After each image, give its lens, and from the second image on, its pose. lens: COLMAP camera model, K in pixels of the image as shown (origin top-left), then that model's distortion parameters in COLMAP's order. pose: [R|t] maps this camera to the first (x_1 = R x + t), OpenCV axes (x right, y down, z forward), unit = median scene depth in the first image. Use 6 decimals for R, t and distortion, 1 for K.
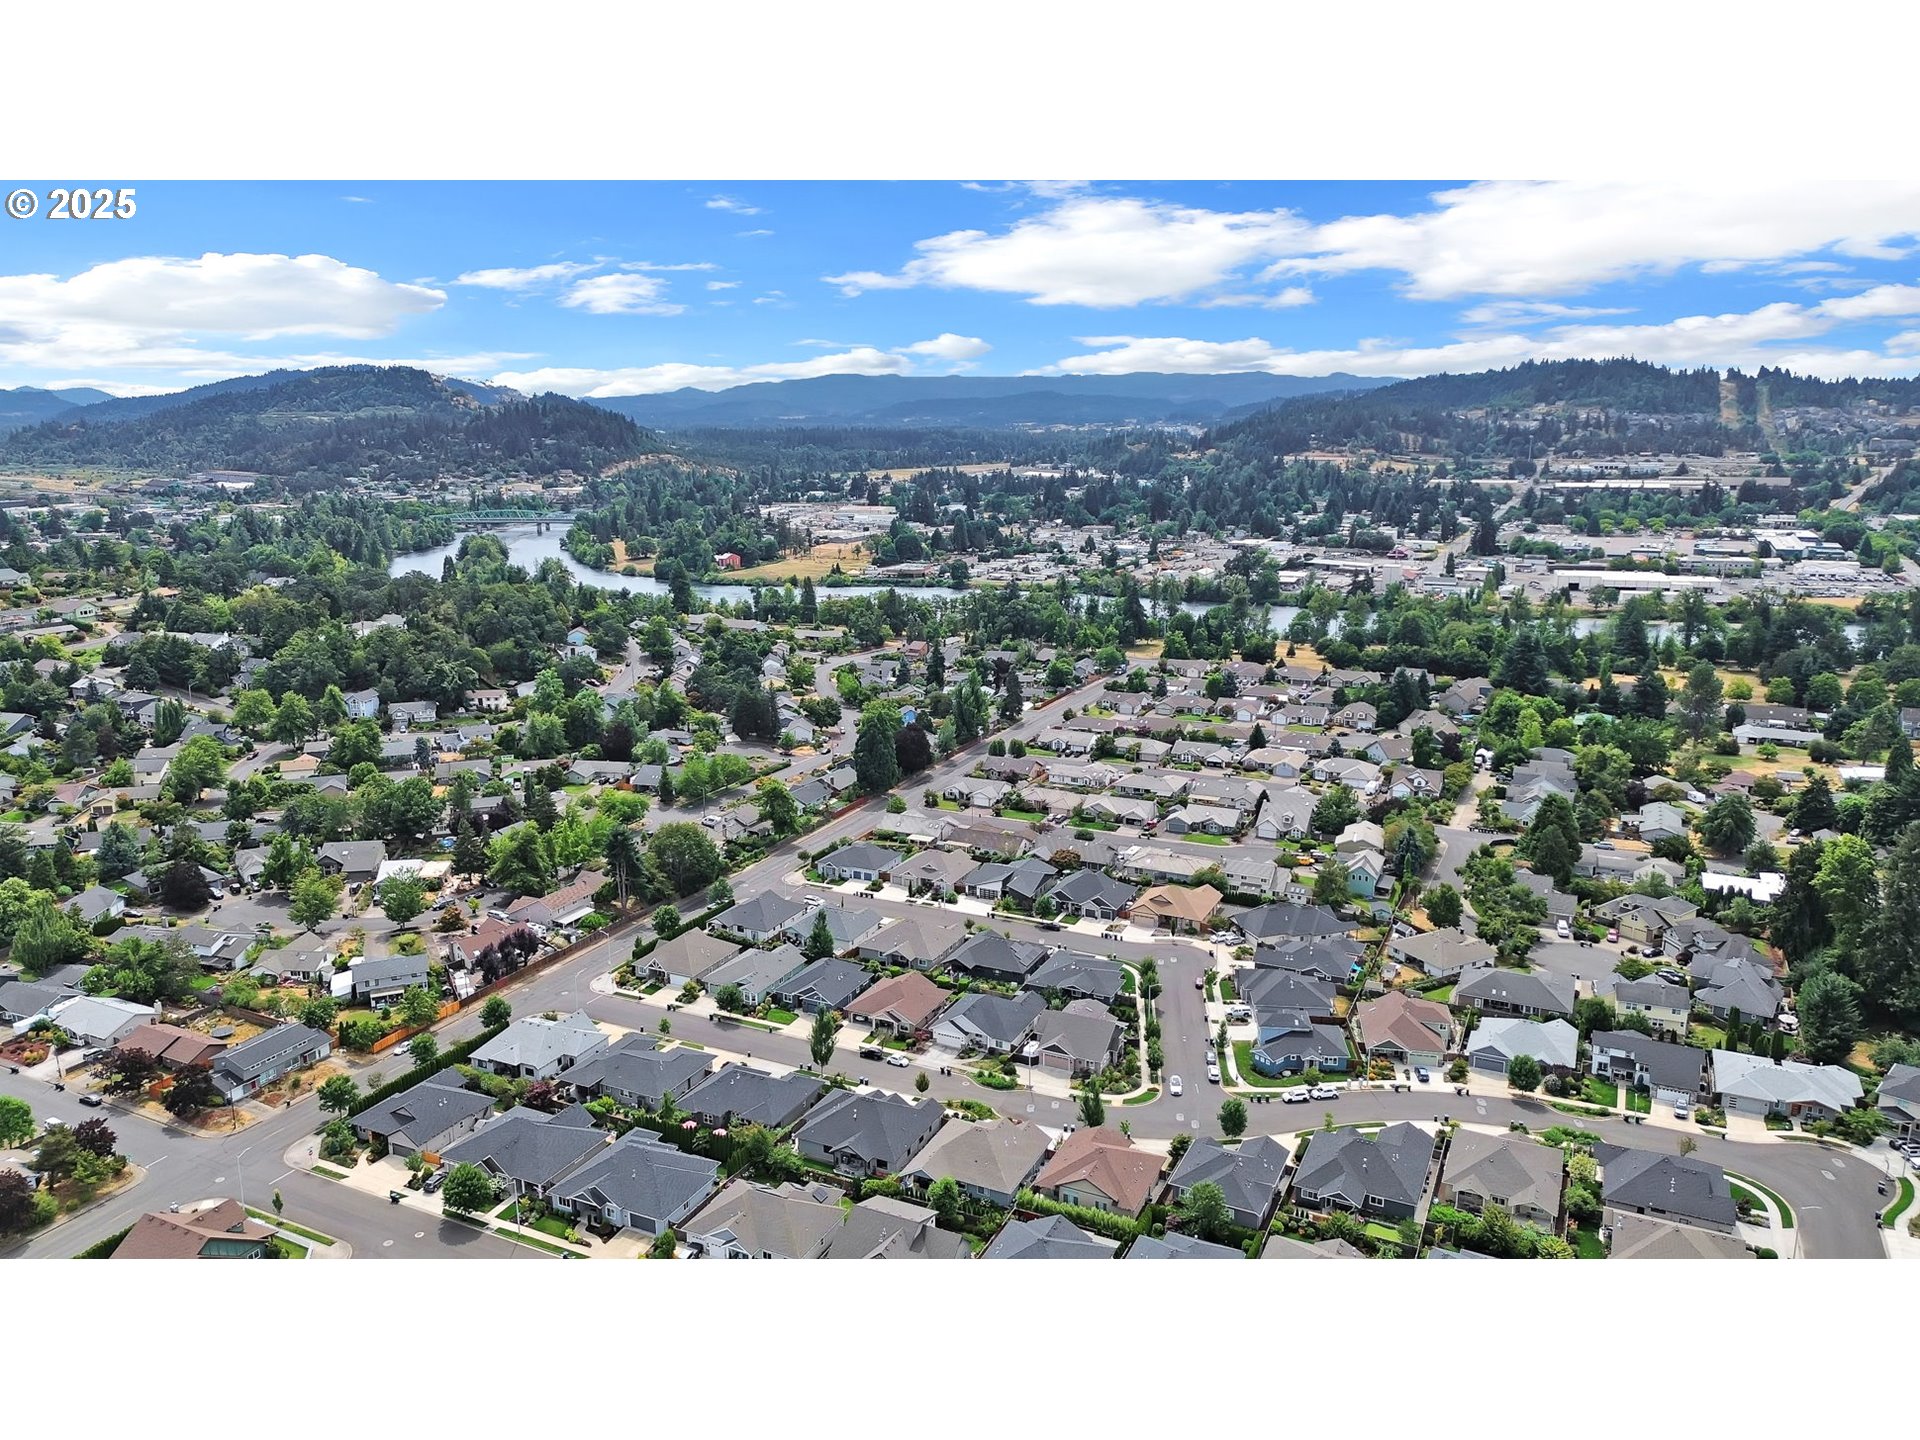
lens RADIAL K [[1356.7, 0, 969.1], [0, 1356.7, 718.9], [0, 0, 1]] dist [0.089210, -0.092453]
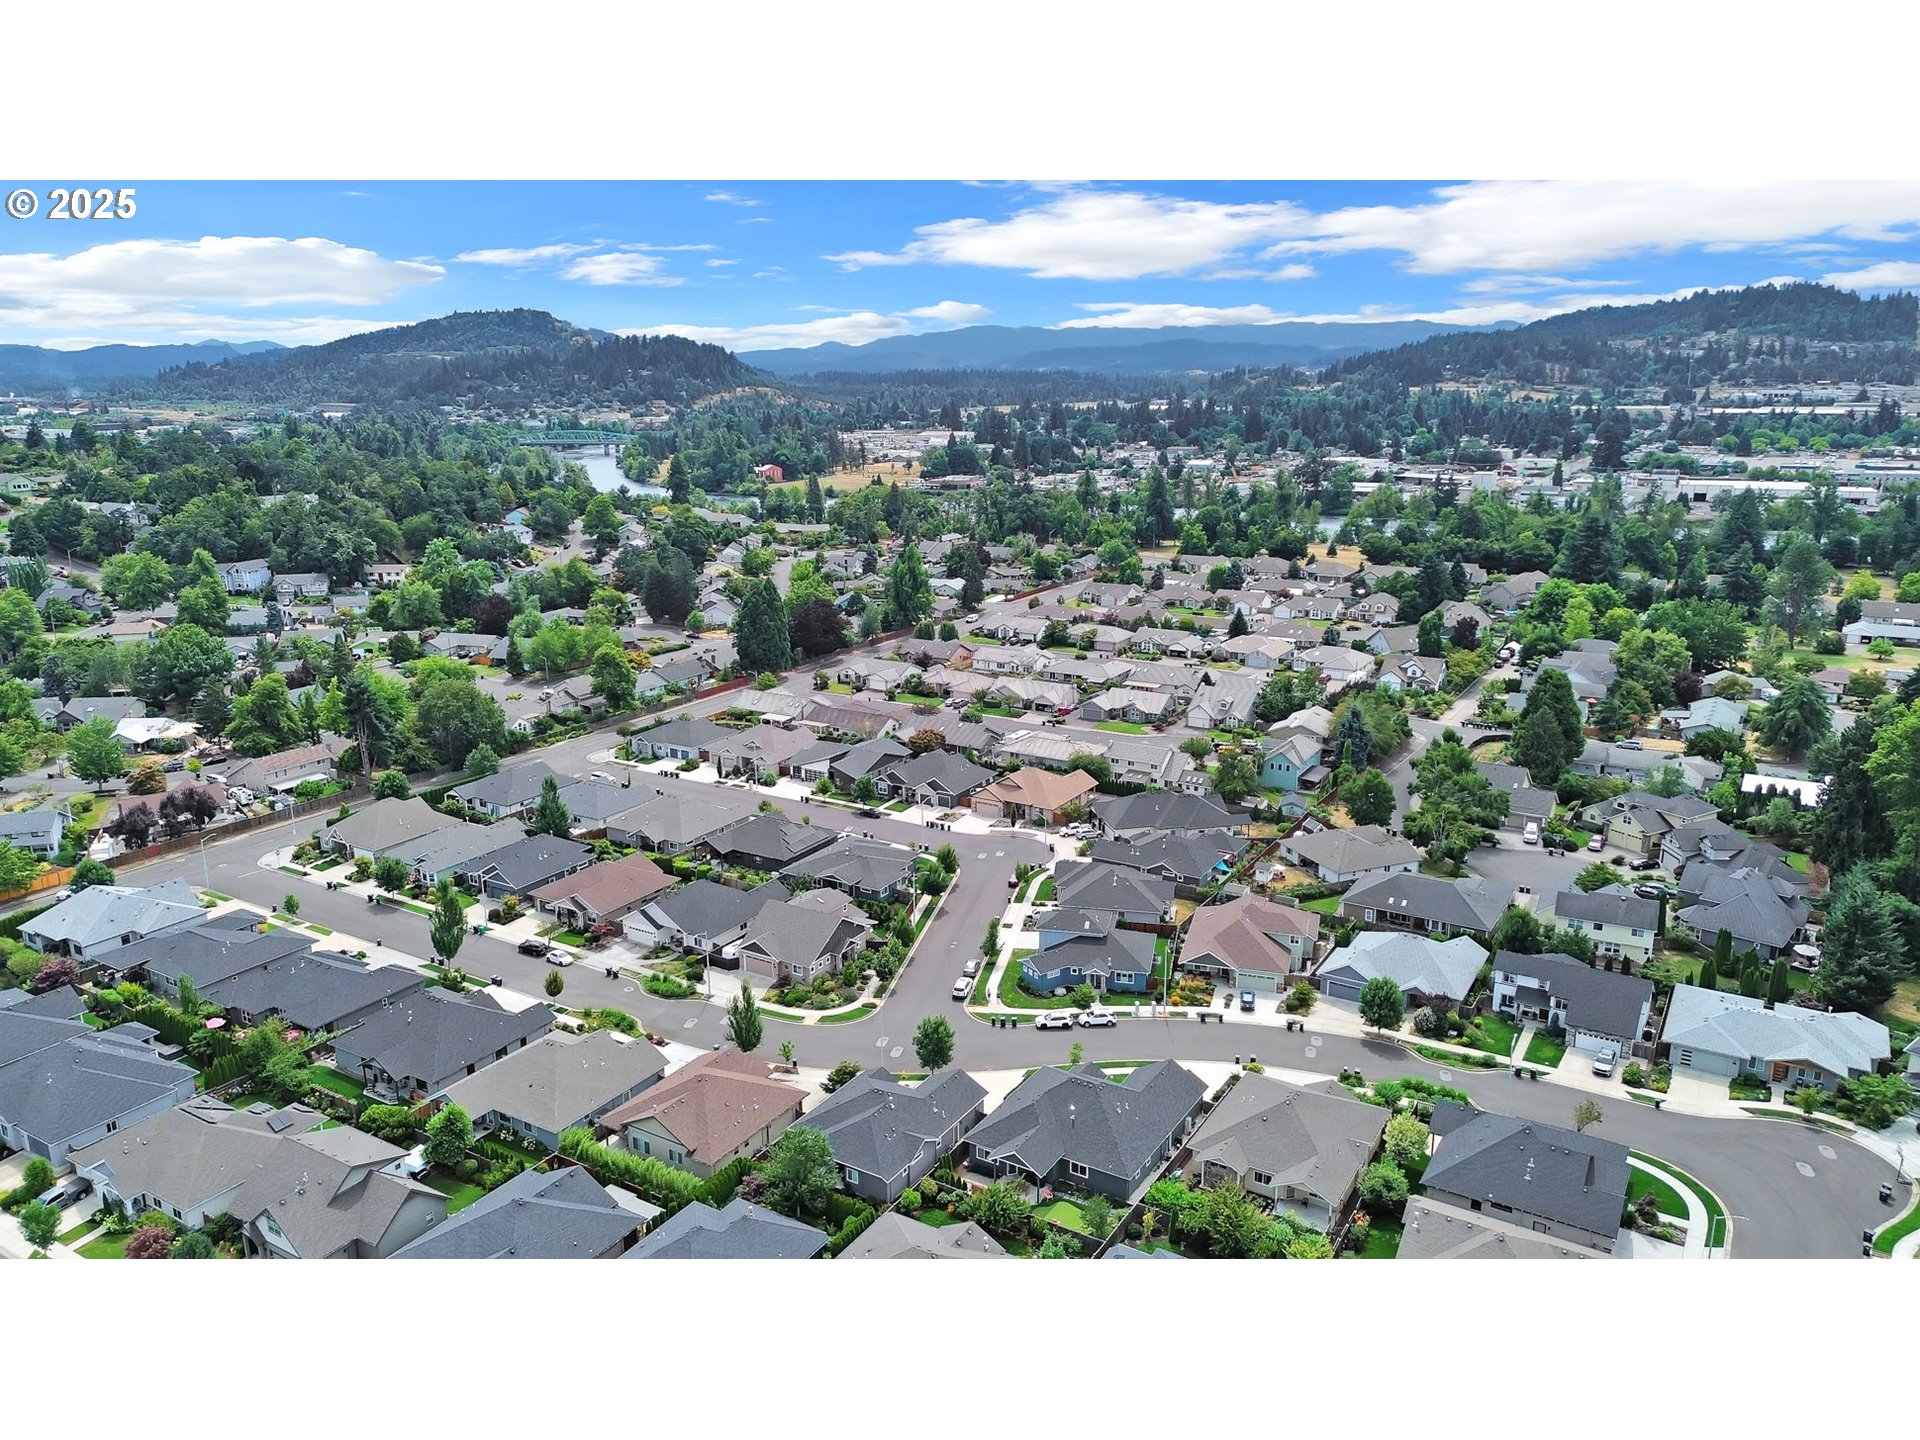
lens RADIAL K [[1356.7, 0, 969.1], [0, 1356.7, 718.9], [0, 0, 1]] dist [0.089210, -0.092453]
pose [[0.994489, 0.023308, -0.102213, 0.234947], [-0.020247, 0.999318, 0.030879, 0.085255], [0.102863, -0.028640, 0.994283, 0.257653]]
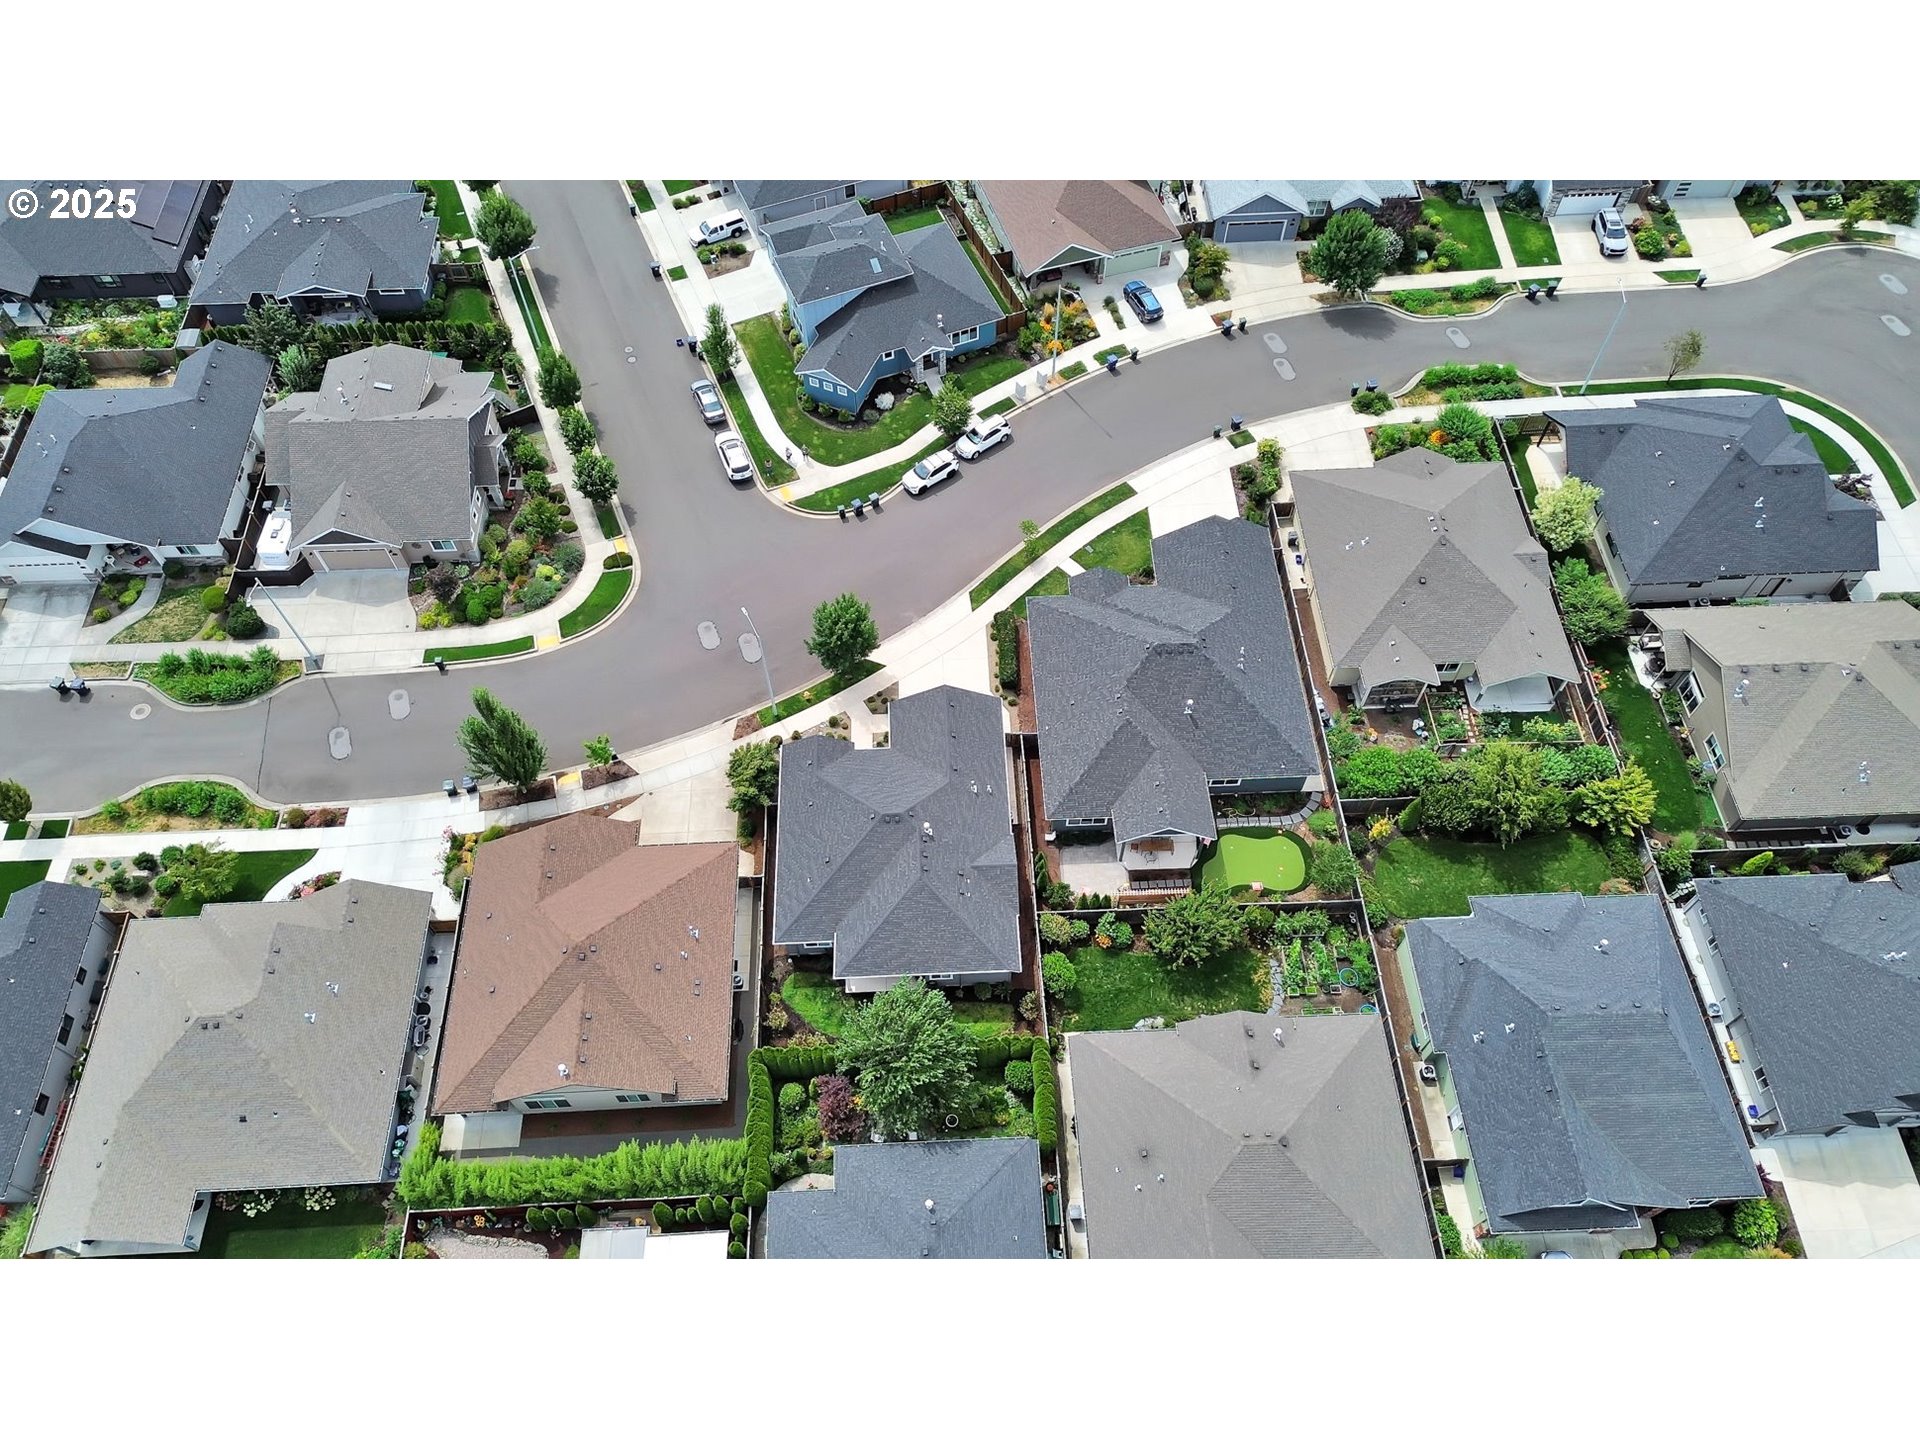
lens RADIAL K [[1337.1, 0, 960.0], [0, 1337.1, 720.0], [0, 0, 1]] dist [0.062731, -0.051379]
pose [[0.882197, -0.398326, 0.251128, 0.095004], [0.105525, 0.686991, 0.718963, 0.018558], [-0.458904, -0.607766, 0.648095, 0.595786]]
